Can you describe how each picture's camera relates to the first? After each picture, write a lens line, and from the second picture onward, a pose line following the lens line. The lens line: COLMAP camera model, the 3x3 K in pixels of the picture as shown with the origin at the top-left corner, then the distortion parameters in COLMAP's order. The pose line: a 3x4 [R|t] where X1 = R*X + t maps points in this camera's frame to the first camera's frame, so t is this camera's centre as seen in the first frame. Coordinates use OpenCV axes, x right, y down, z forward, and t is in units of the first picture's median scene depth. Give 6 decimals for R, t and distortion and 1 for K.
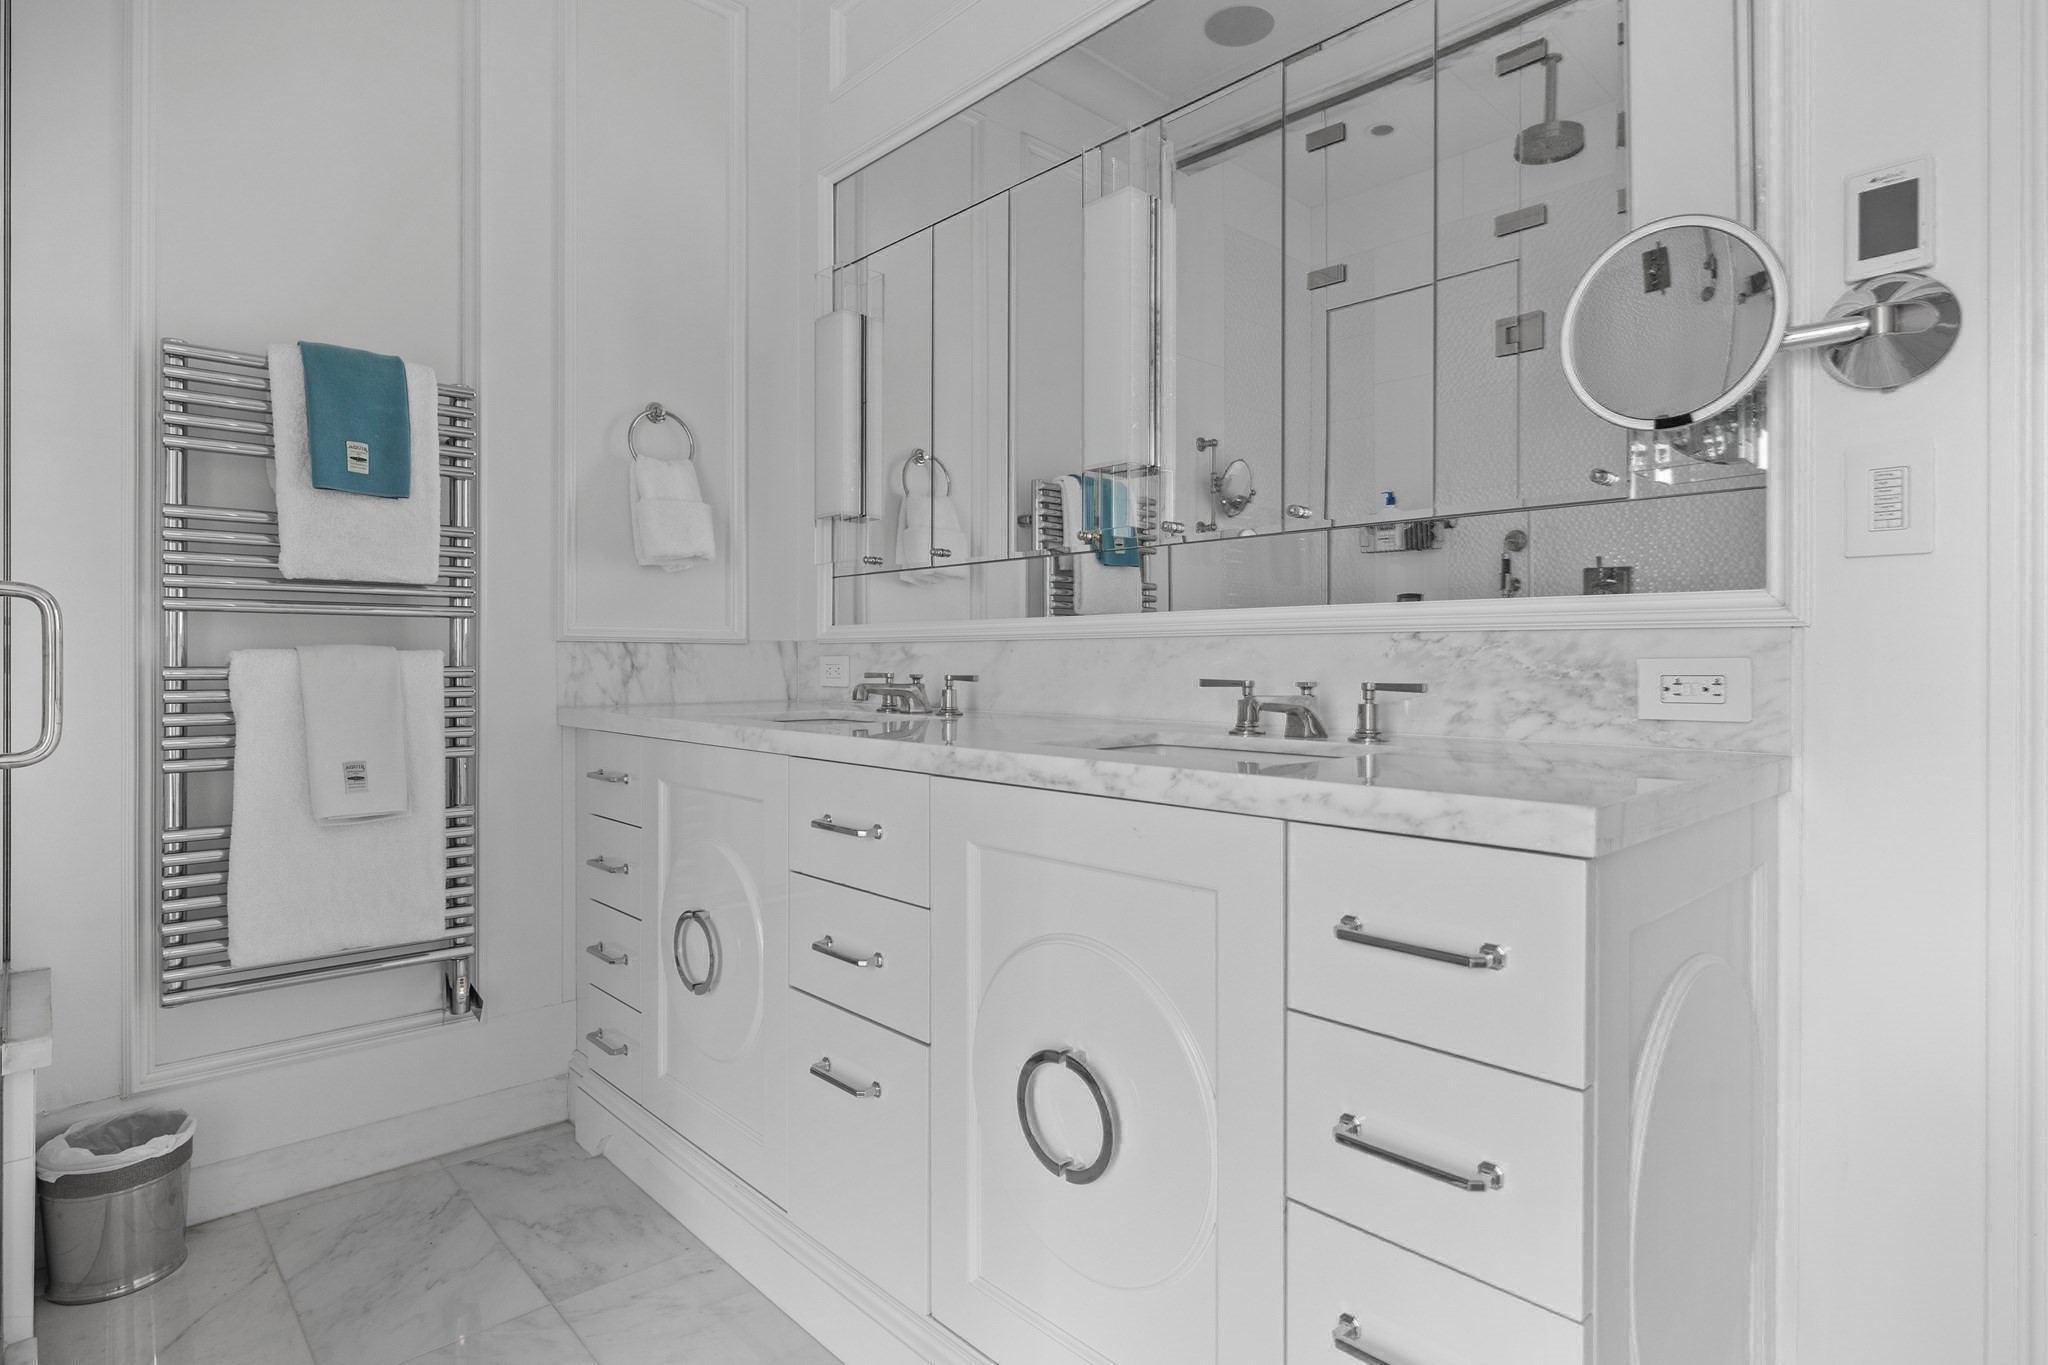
lens RADIAL K [[1092.3, 0, 1020.1], [0, 1092.3, 650.2], [0, 0, 1]] dist [0.000609, -0.000841]
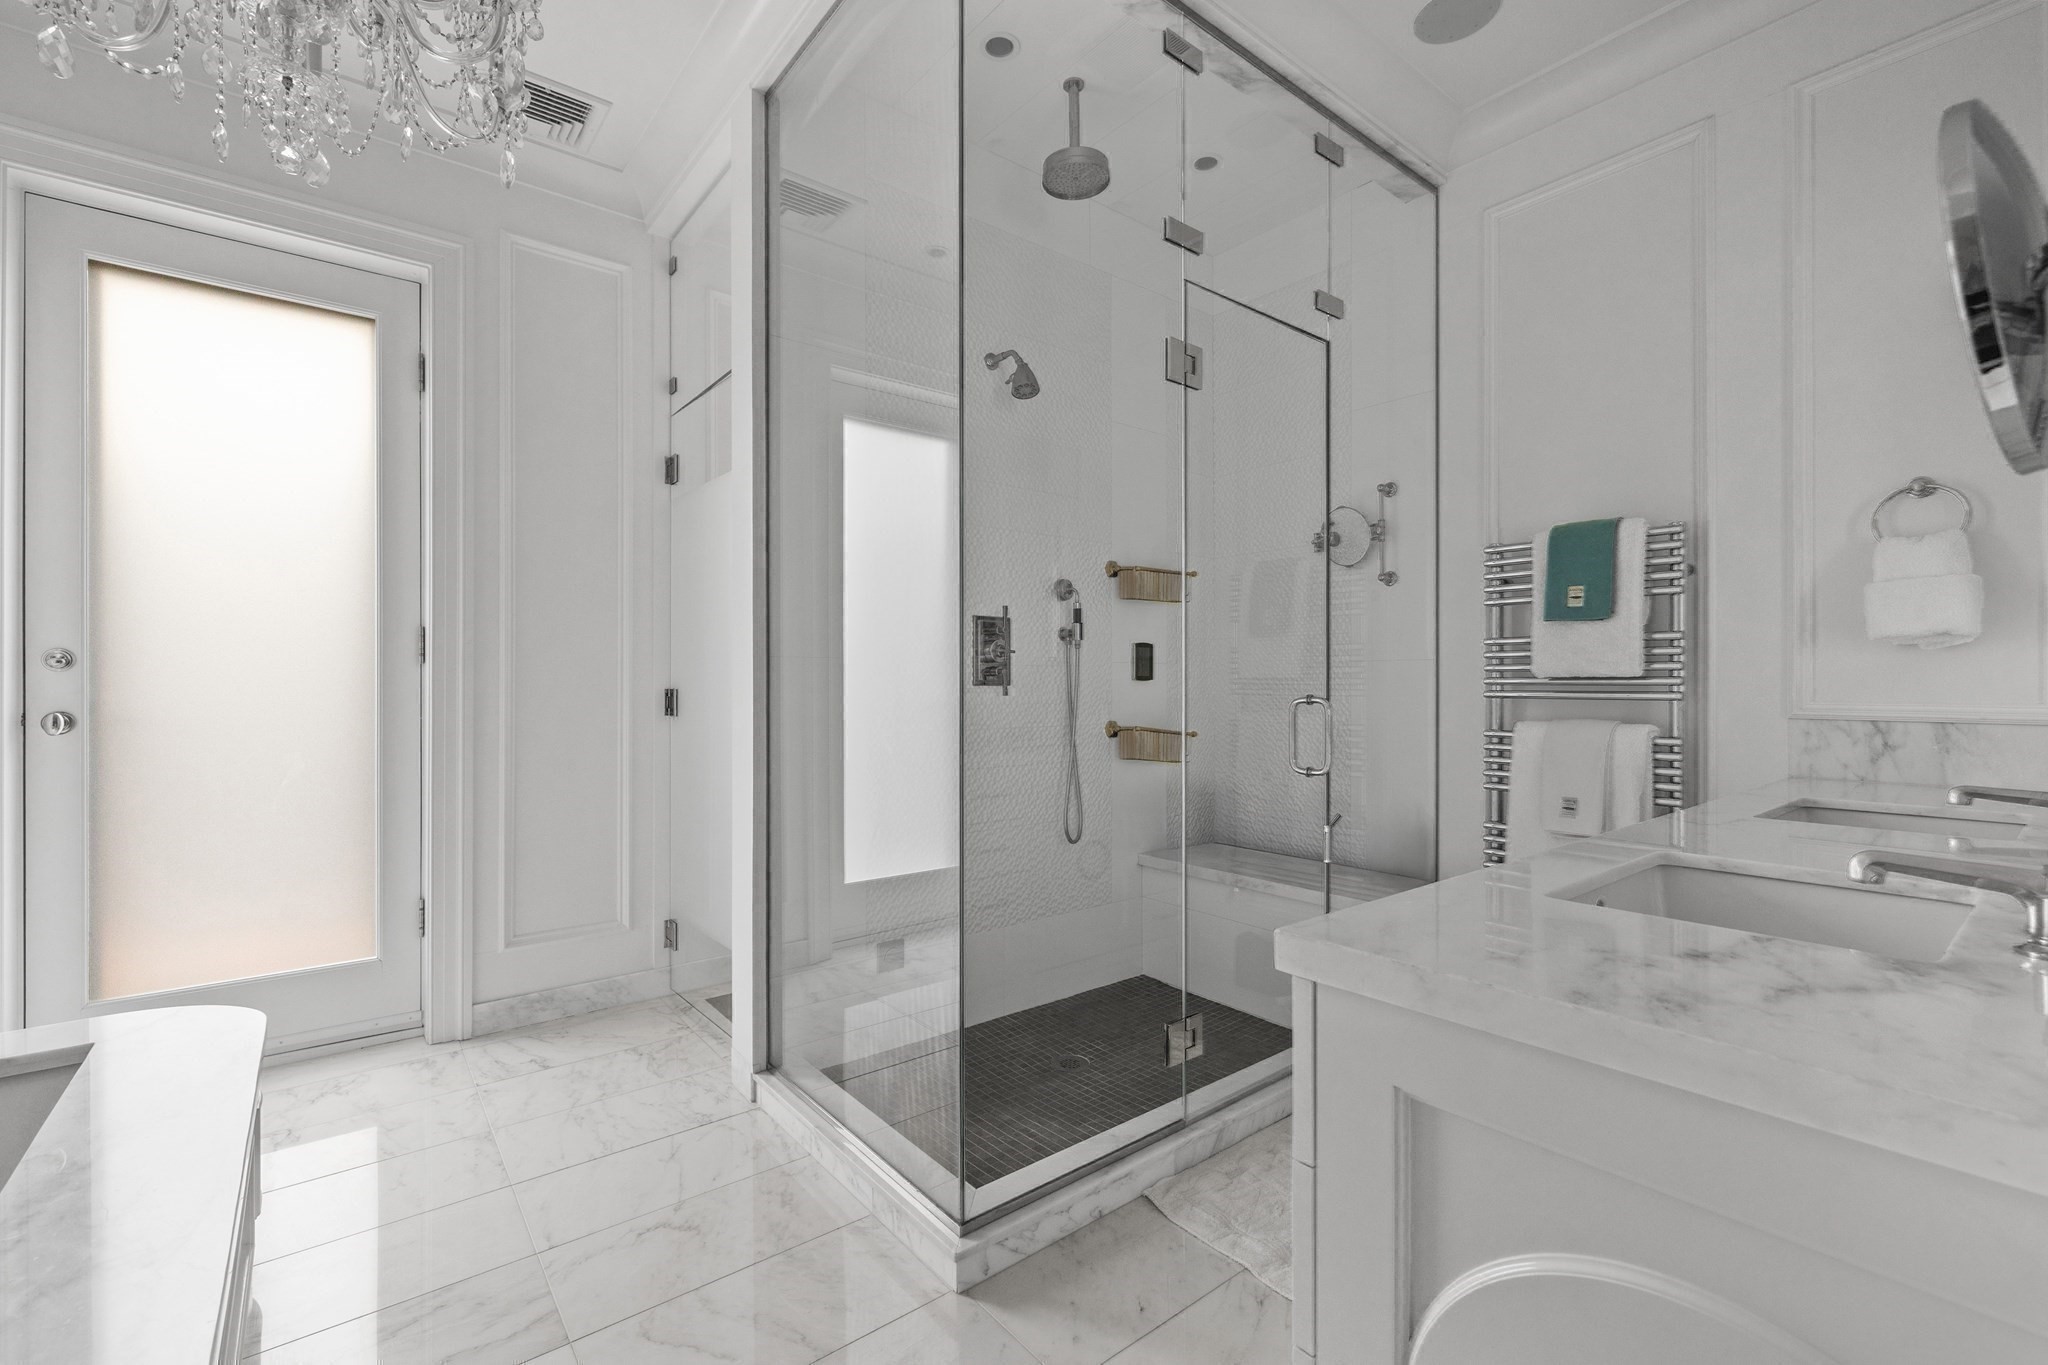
lens RADIAL K [[871.1, 0, 1032.3], [0, 871.1, 685.9], [0, 0, 1]] dist [-0.000931, -0.000132]
pose [[-0.063941, -0.002221, -0.997951, 0.595757], [0.005779, 0.999980, -0.002595, -0.049923], [0.997937, -0.005933, -0.063927, 0.302728]]
